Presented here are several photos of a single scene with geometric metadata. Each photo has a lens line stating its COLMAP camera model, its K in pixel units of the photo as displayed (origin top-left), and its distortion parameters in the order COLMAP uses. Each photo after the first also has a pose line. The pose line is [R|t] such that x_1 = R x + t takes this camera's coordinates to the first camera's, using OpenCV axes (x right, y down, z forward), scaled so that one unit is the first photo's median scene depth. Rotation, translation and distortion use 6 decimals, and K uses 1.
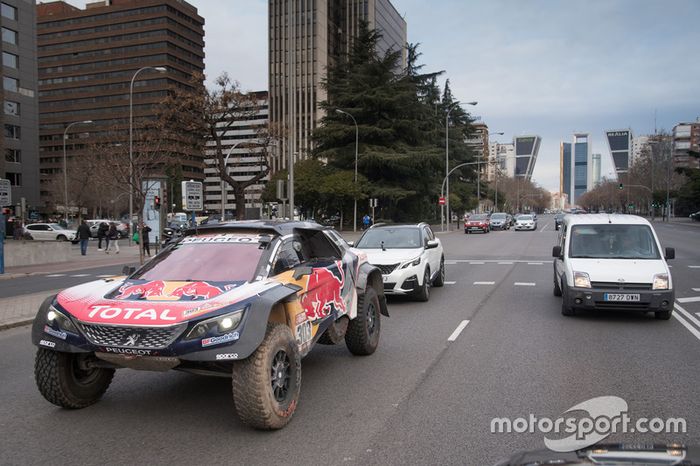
lens RADIAL K [[646.2, 0, 350.0], [0, 646.2, 233.0], [0, 0, 1]] dist [-0.133845, 0.241134]
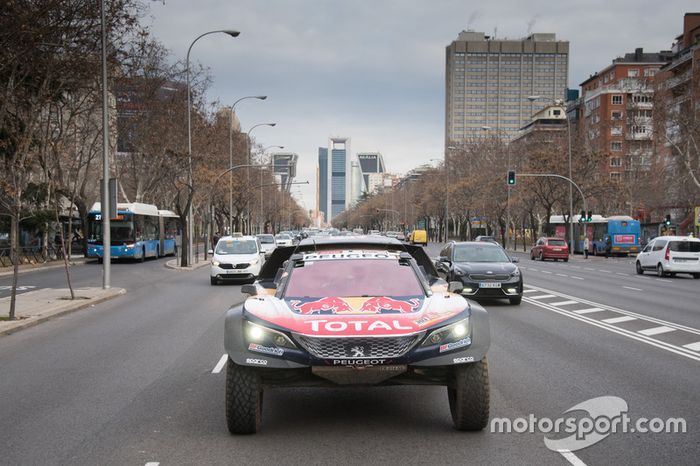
lens RADIAL K [[885.1, 0, 365.7], [0, 885.1, 236.0], [0, 0, 1]] dist [0.018660, 0.027576]
pose [[0.934499, 0.008631, 0.355860, -0.635058], [0.001133, 0.999629, -0.027222, 0.014717], [-0.355963, 0.025842, 0.934143, -0.263926]]
